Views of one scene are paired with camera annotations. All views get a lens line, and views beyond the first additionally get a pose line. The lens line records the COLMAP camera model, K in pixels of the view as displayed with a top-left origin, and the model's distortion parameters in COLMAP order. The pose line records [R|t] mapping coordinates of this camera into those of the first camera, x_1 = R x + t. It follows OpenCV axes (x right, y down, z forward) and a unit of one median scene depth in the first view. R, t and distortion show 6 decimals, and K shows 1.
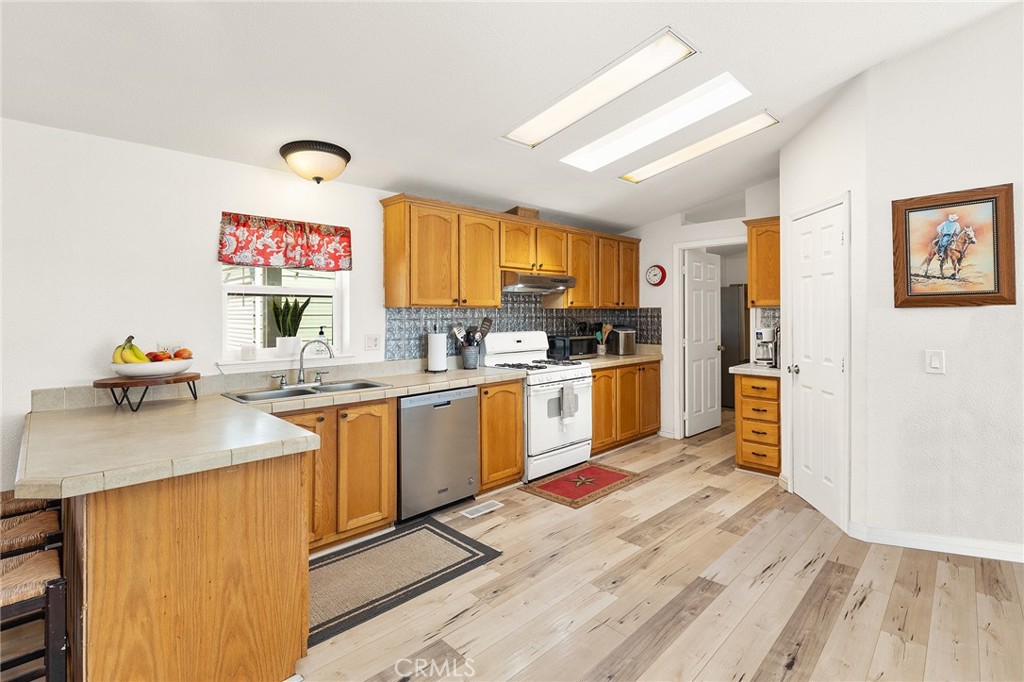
lens RADIAL K [[470.4, 0, 573.3], [0, 470.4, 319.3], [0, 0, 1]] dist [-0.002895, 0.000035]
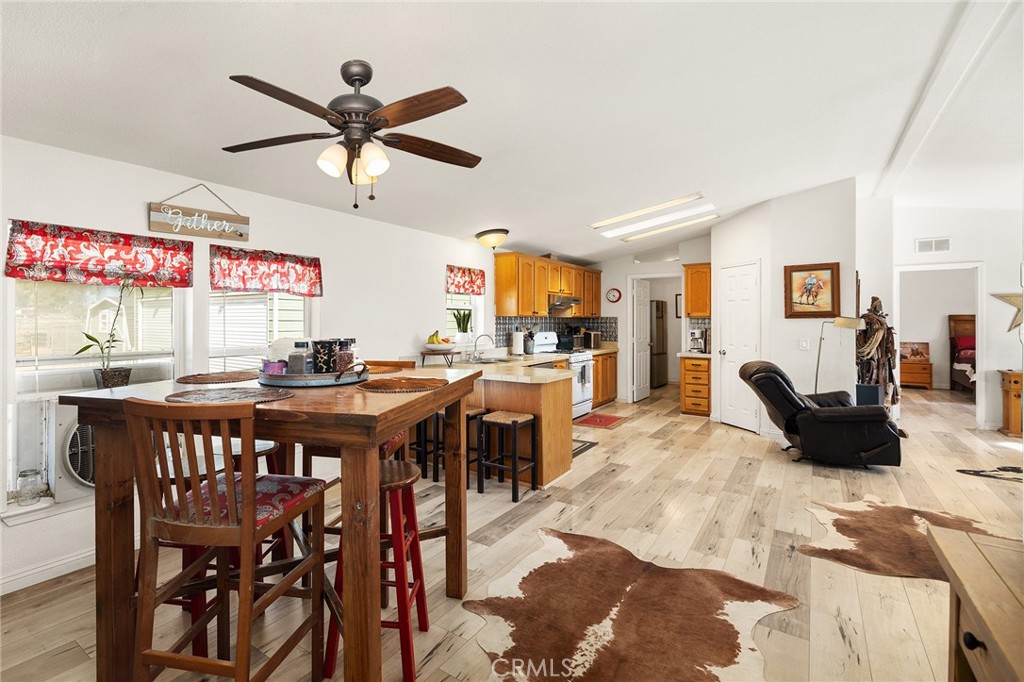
lens RADIAL K [[451.5, 0, 473.7], [0, 451.5, 329.4], [0, 0, 1]] dist [-0.003637, -0.001417]
pose [[0.995349, 0.002840, 0.096295, -0.550922], [-0.003597, 0.999964, 0.007690, 0.008211], [-0.096270, -0.008001, 0.995323, -0.529284]]
